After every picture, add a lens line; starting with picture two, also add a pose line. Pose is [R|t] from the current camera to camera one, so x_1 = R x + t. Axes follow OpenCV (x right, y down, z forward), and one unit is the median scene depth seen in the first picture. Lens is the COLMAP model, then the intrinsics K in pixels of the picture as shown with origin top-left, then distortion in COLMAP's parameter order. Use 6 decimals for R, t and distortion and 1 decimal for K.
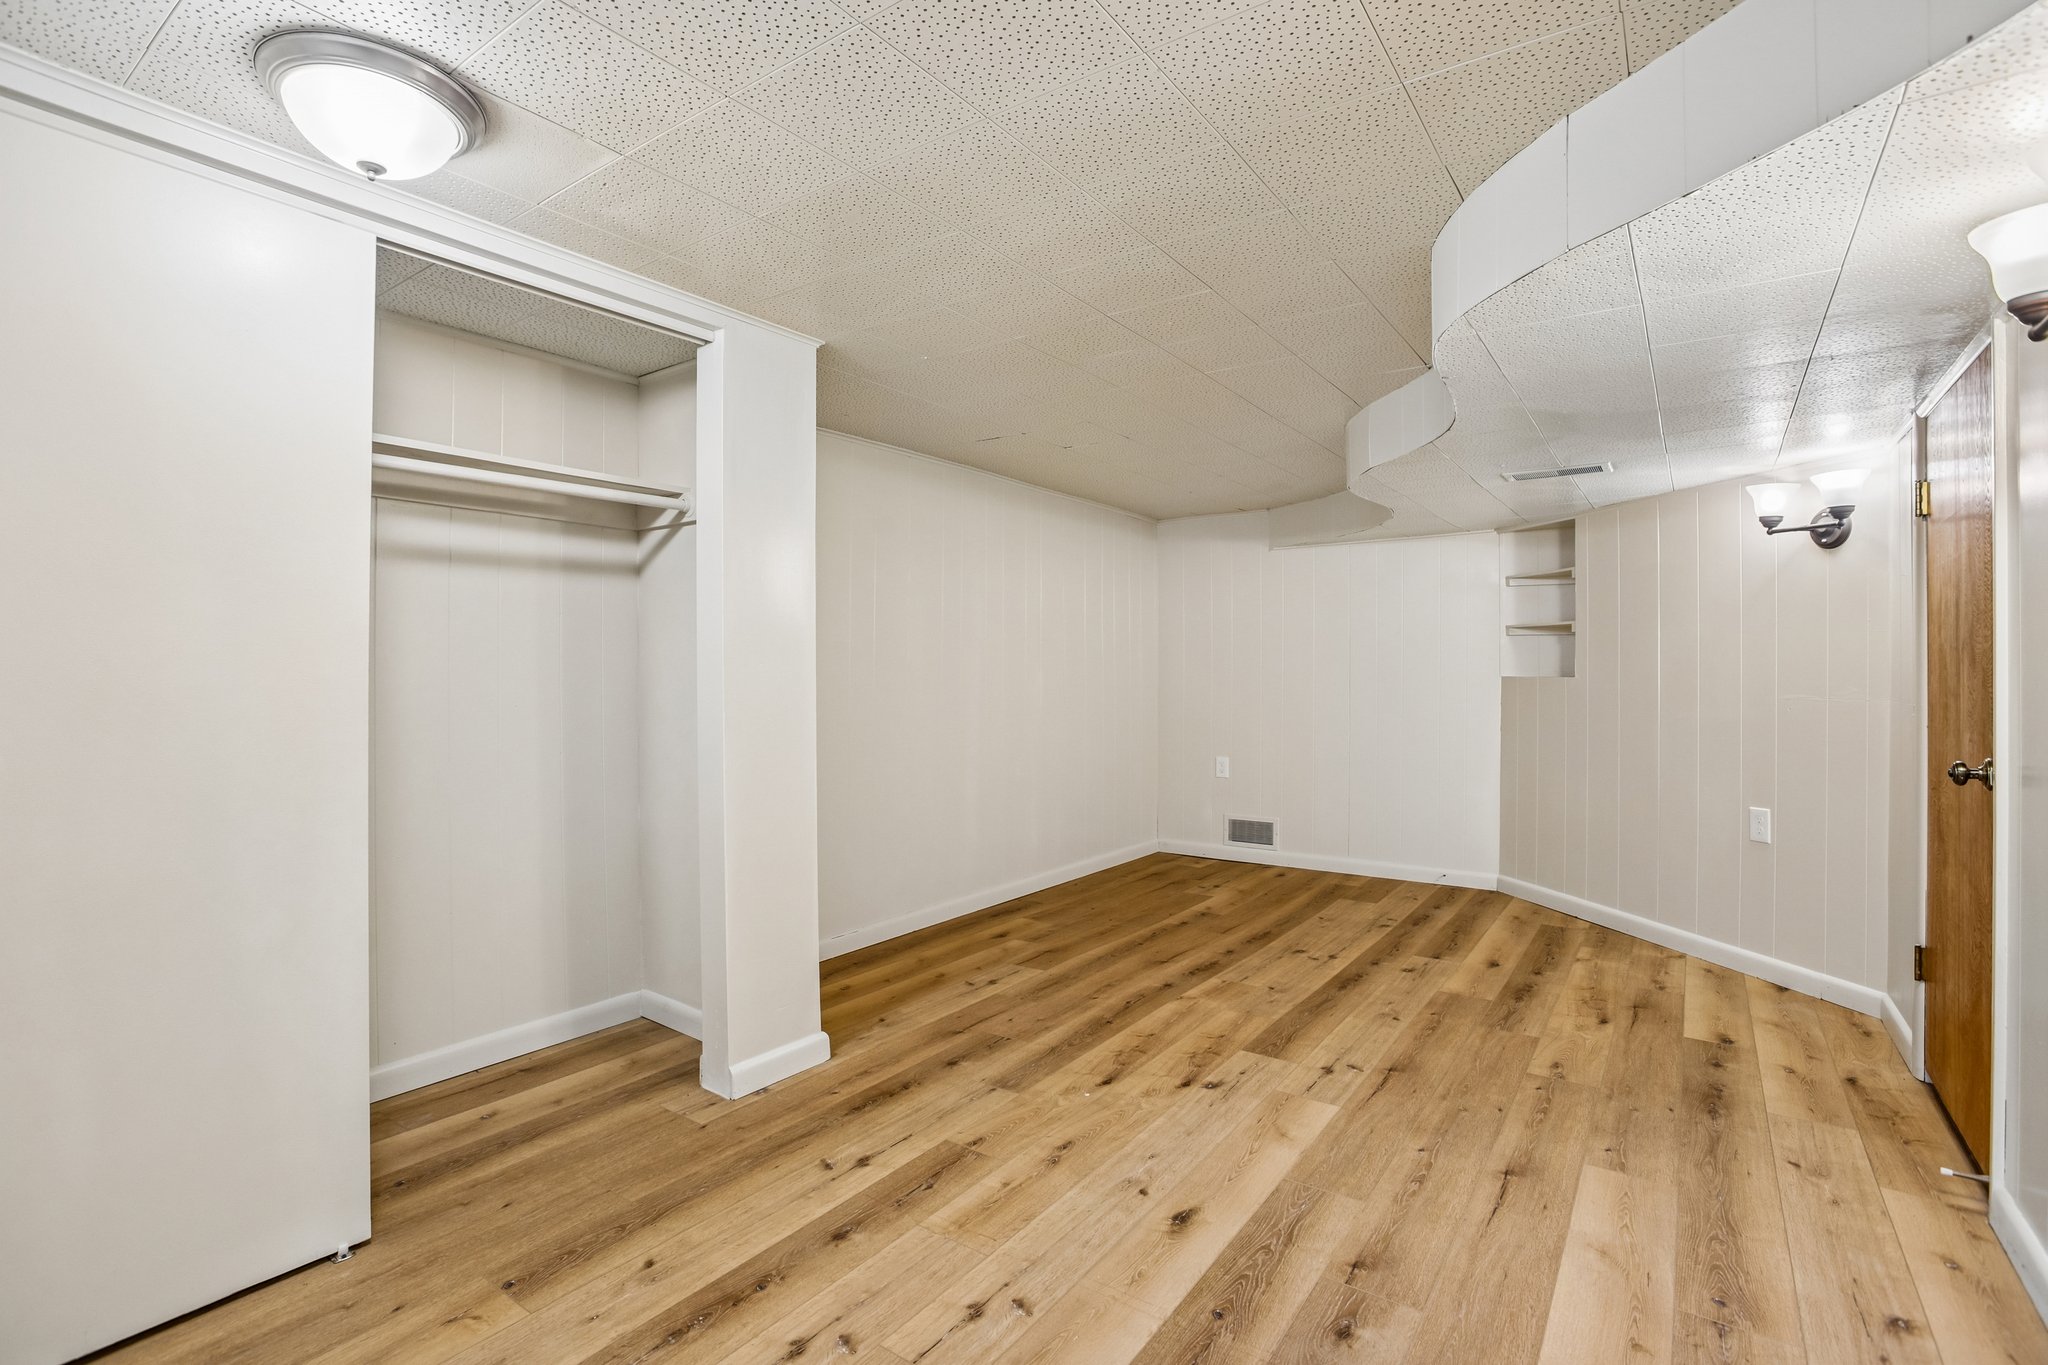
lens RADIAL K [[940.2, 0, 1012.6], [0, 940.2, 682.7], [0, 0, 1]] dist [-0.047747, 0.023903]
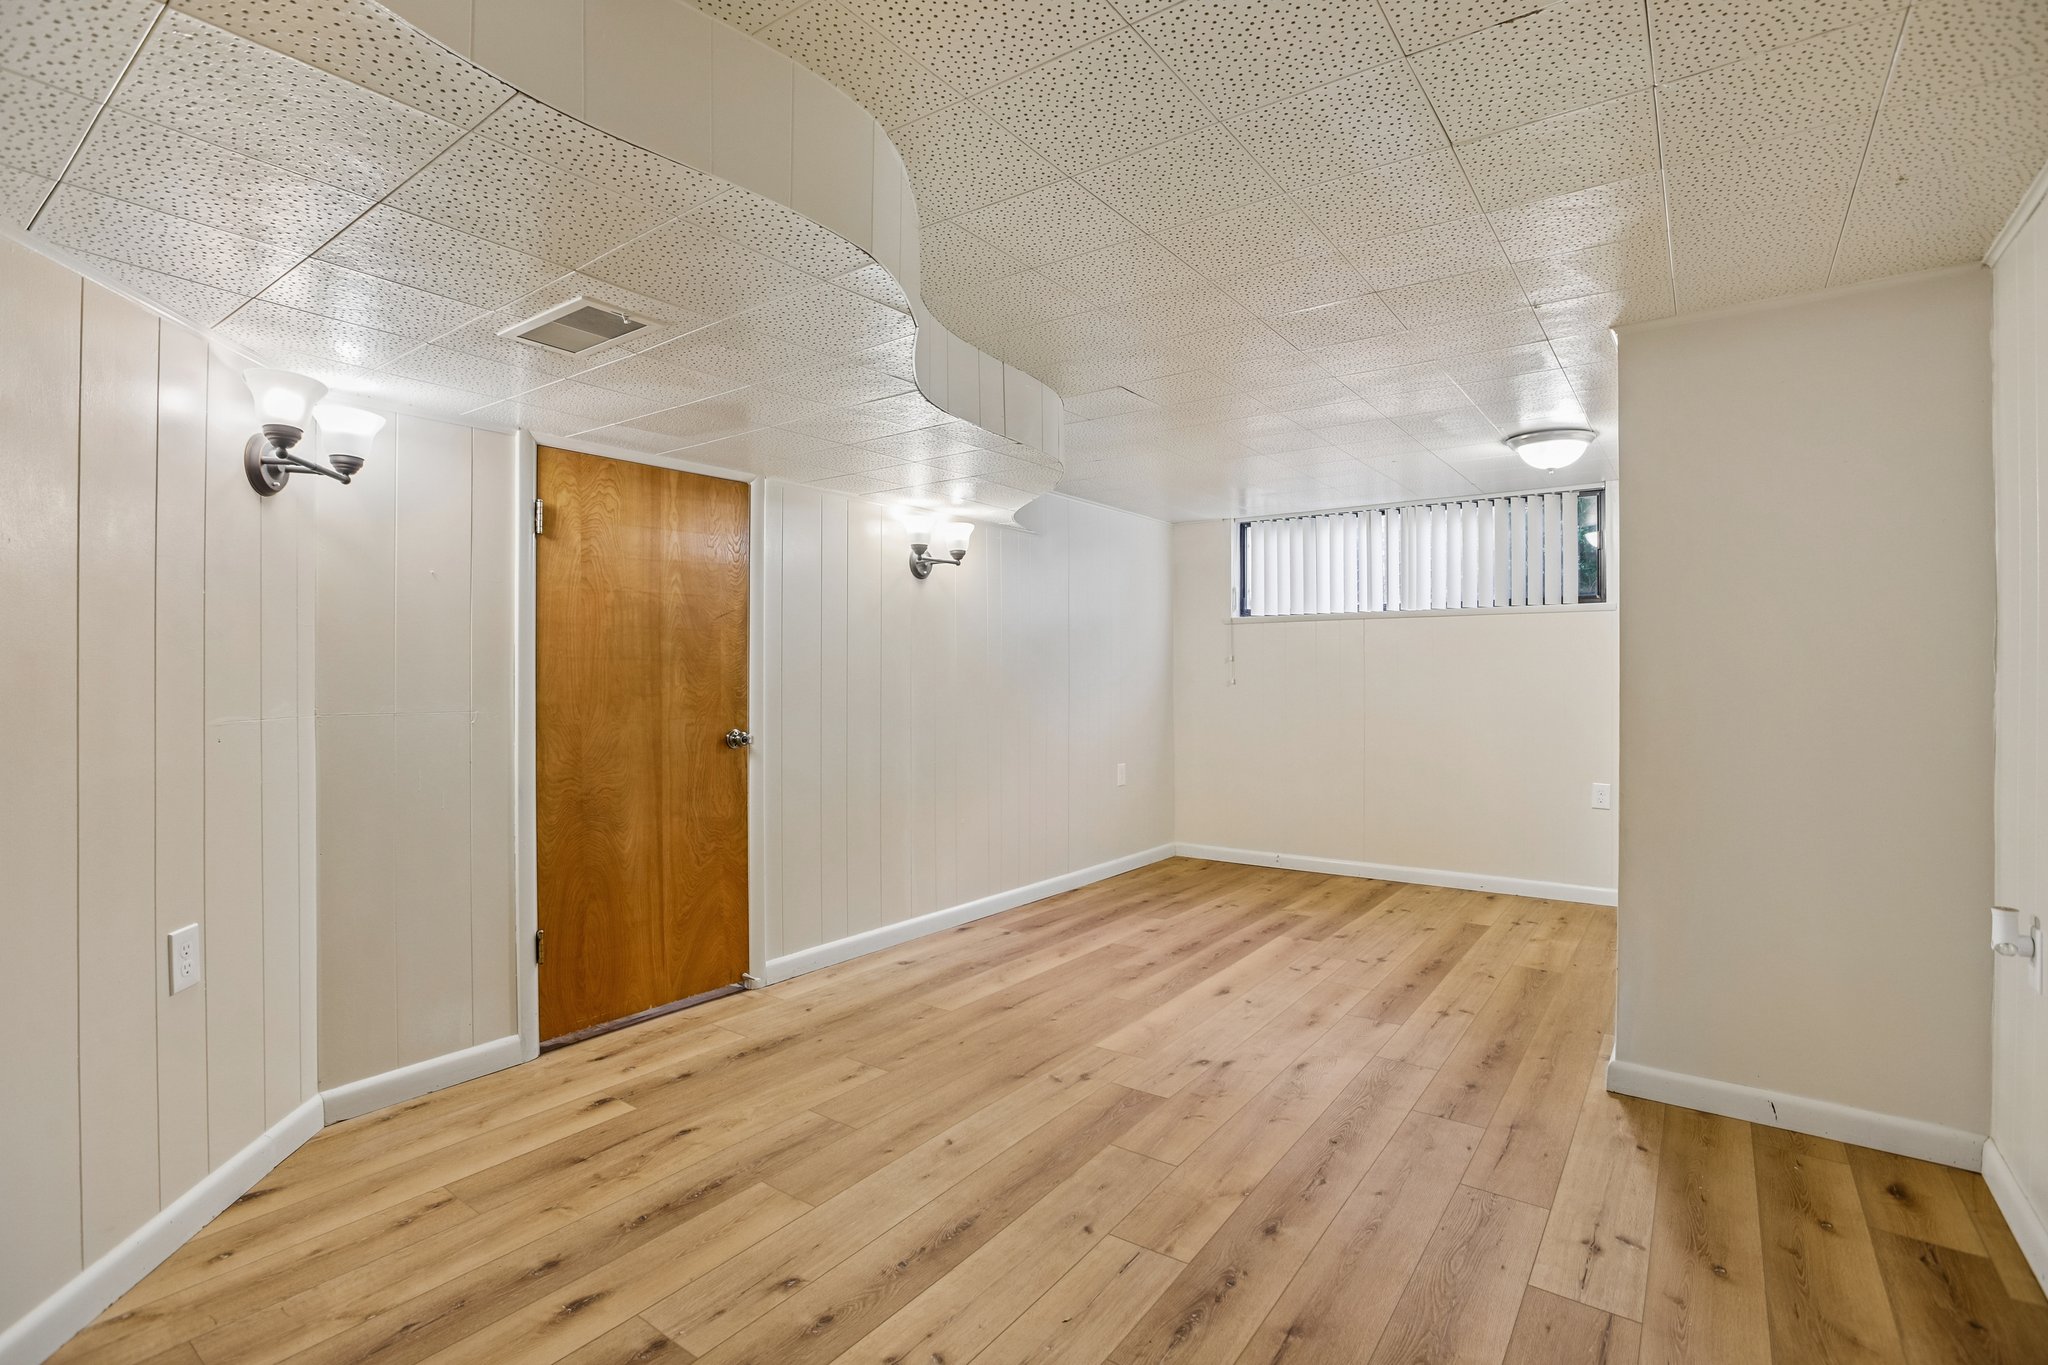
lens RADIAL K [[940.2, 0, 1012.6], [0, 940.2, 682.7], [0, 0, 1]] dist [-0.047747, 0.023903]
pose [[-0.999912, -0.000985, 0.013212, 0.393513], [-0.000706, 0.999777, 0.021116, -0.026575], [-0.013230, 0.021105, -0.999690, 1.941955]]
